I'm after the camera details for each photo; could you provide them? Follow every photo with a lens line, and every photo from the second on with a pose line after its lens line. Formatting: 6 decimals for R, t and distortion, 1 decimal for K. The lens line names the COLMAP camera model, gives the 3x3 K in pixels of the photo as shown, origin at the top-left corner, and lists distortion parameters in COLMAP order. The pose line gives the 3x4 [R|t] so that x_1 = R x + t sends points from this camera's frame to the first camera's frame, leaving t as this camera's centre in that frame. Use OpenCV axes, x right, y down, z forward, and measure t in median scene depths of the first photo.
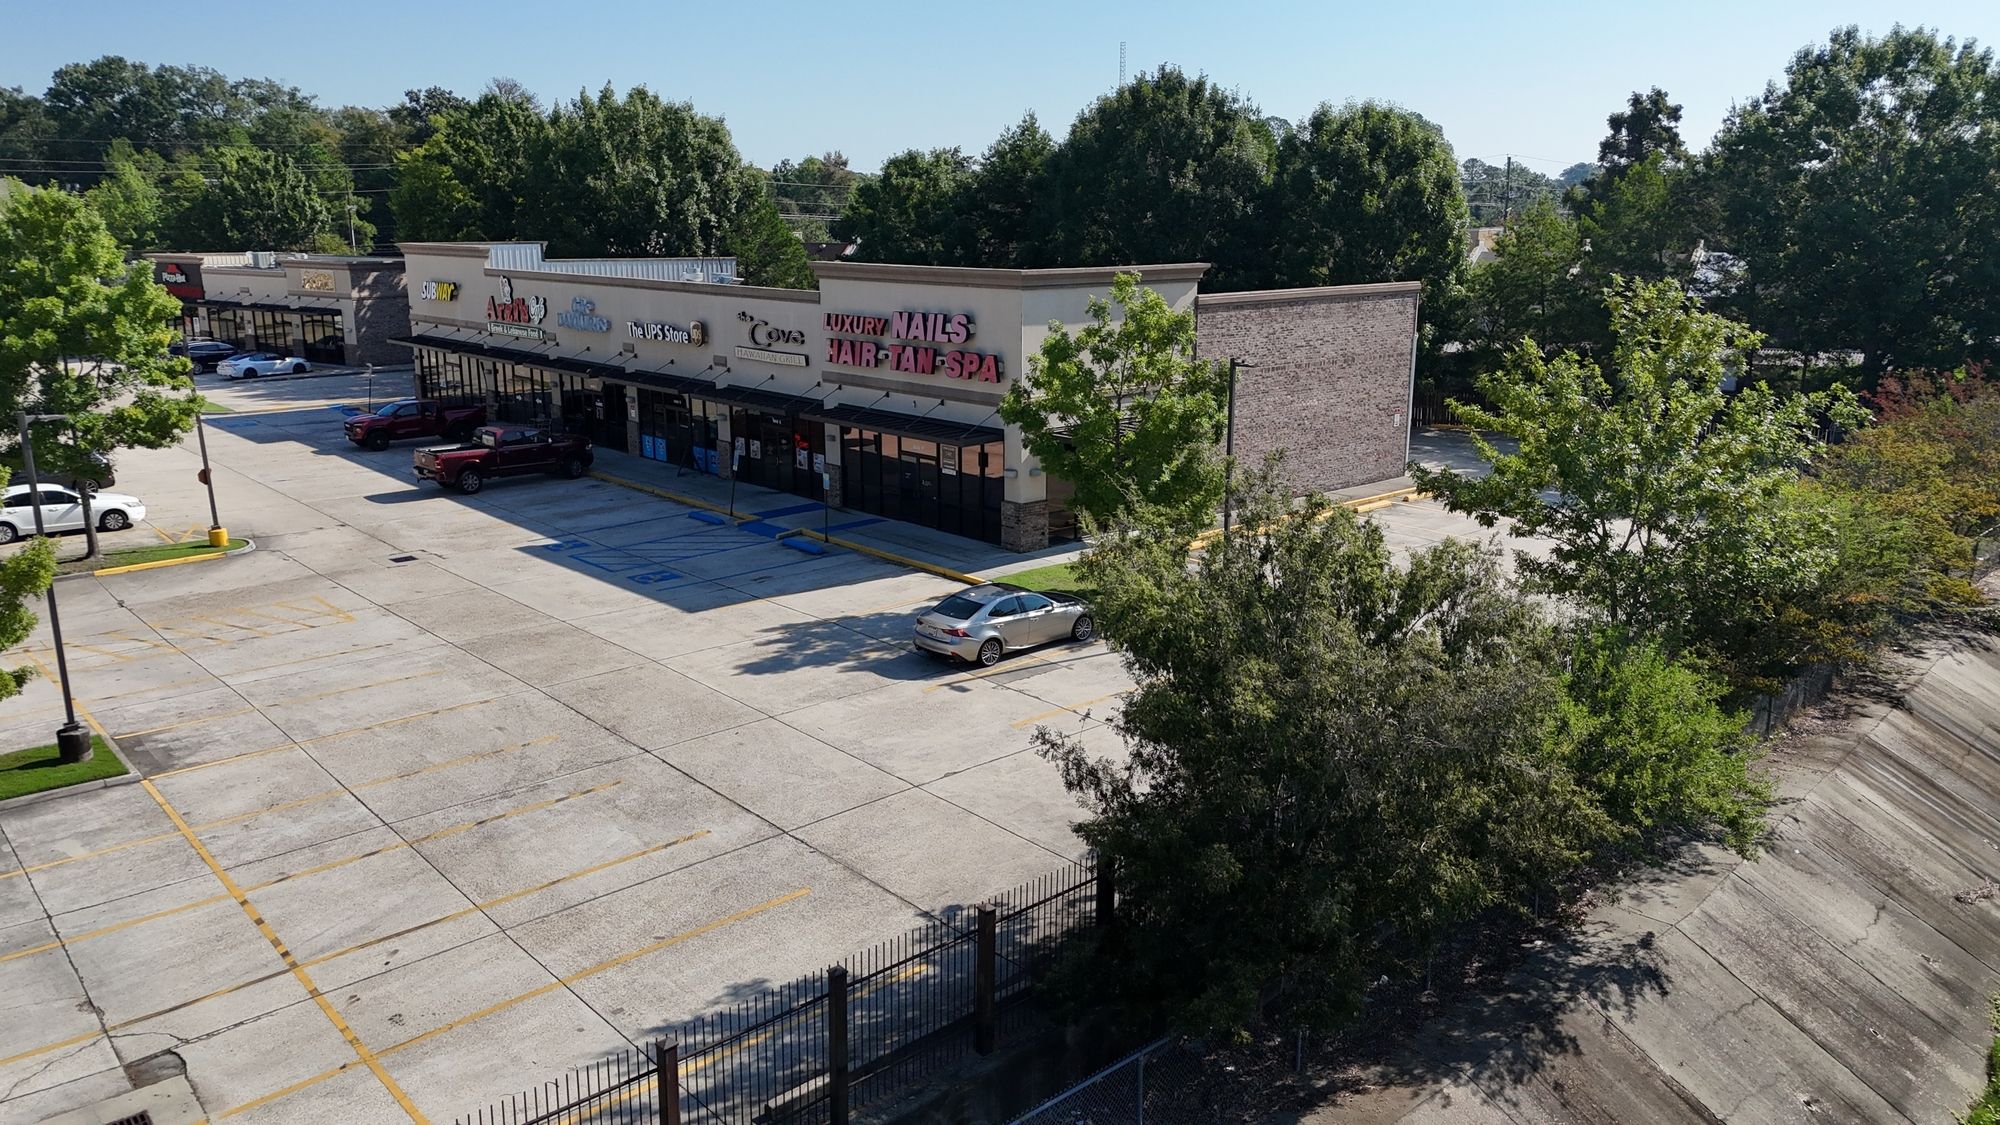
lens RADIAL K [[1429.6, 0, 1000.0], [0, 1429.6, 562.5], [0, 0, 1]] dist [0.069078, -0.070681]
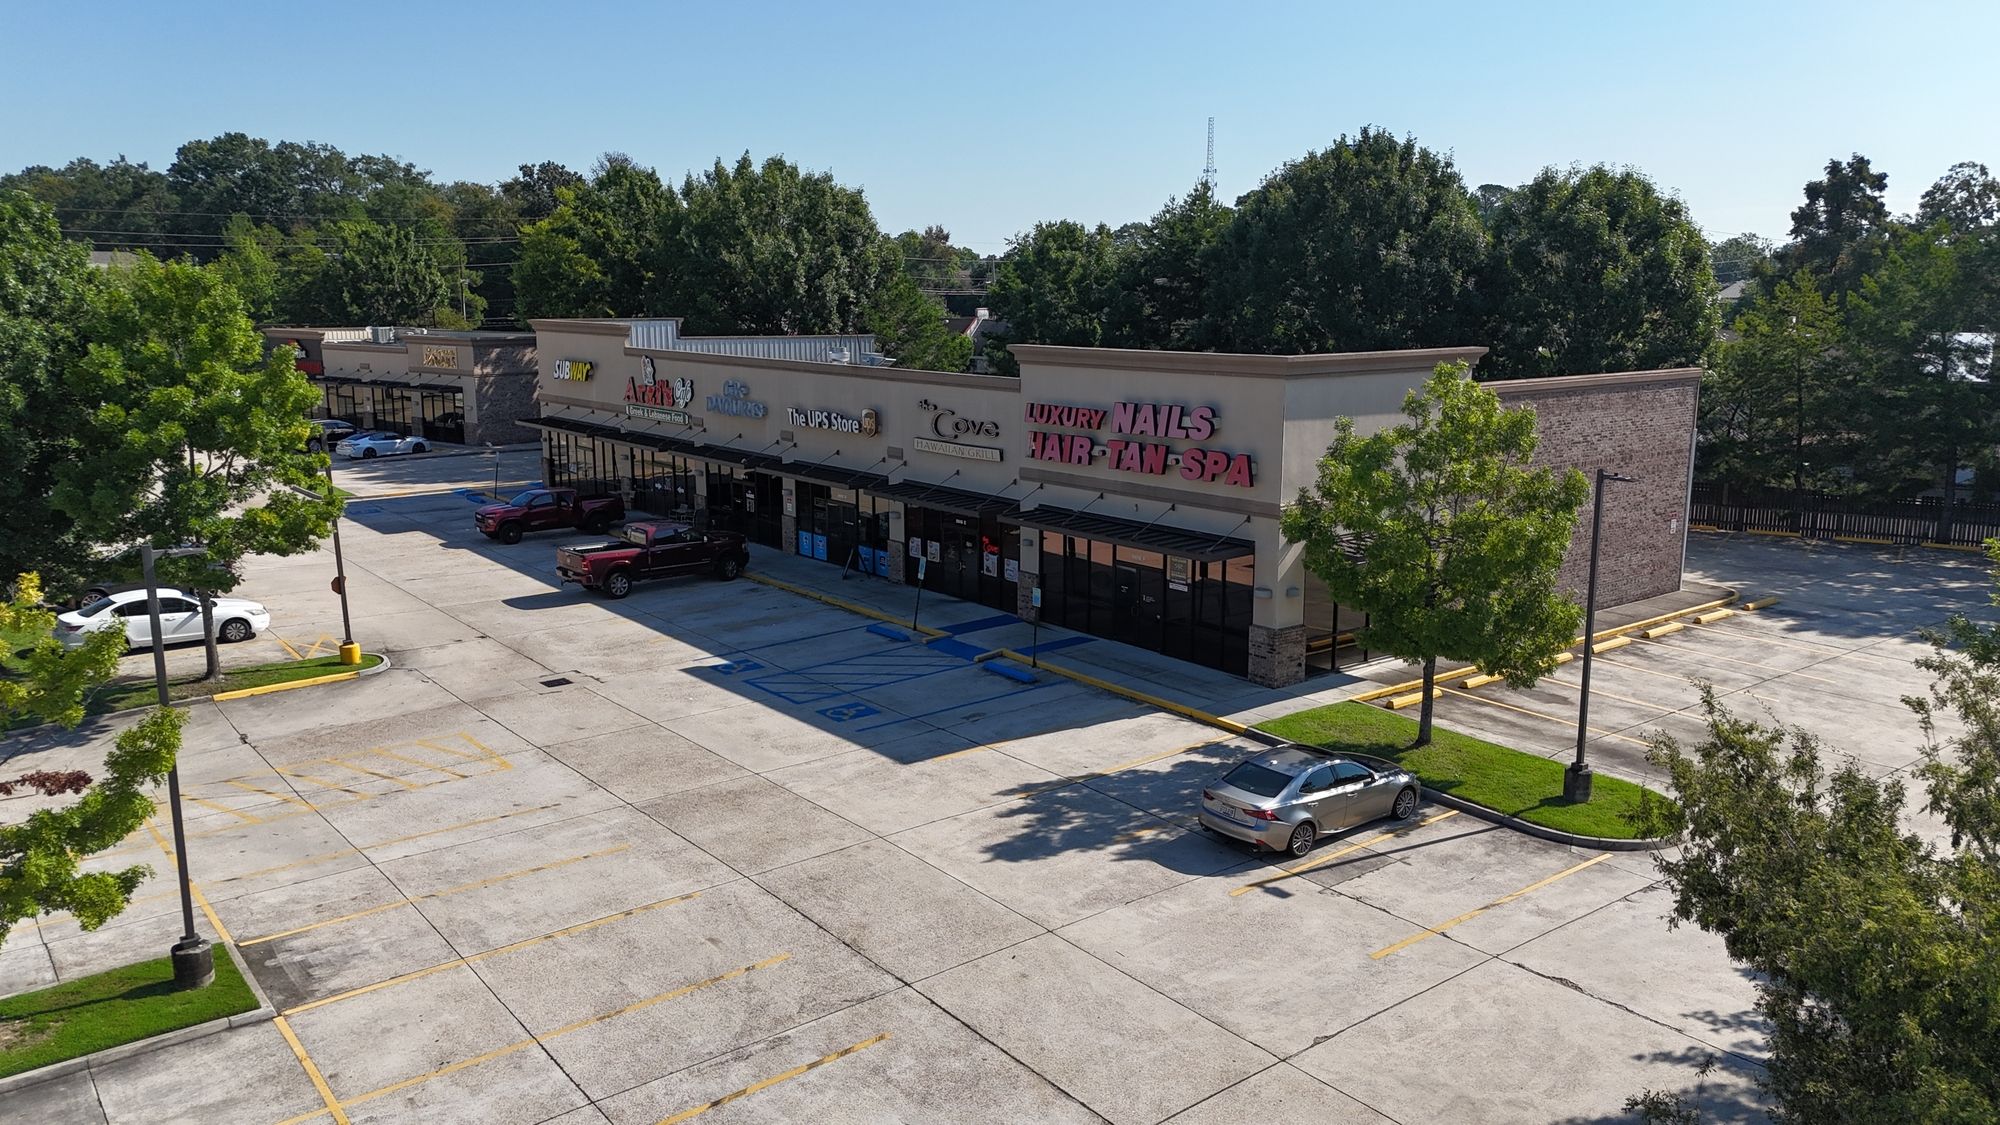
lens RADIAL K [[1429.6, 0, 1000.0], [0, 1429.6, 562.5], [0, 0, 1]] dist [0.069078, -0.070681]
pose [[0.998579, 0.011798, -0.051961, -0.097378], [-0.014275, 0.998767, -0.047557, -0.035998], [0.051335, 0.048231, 0.997516, 0.136795]]
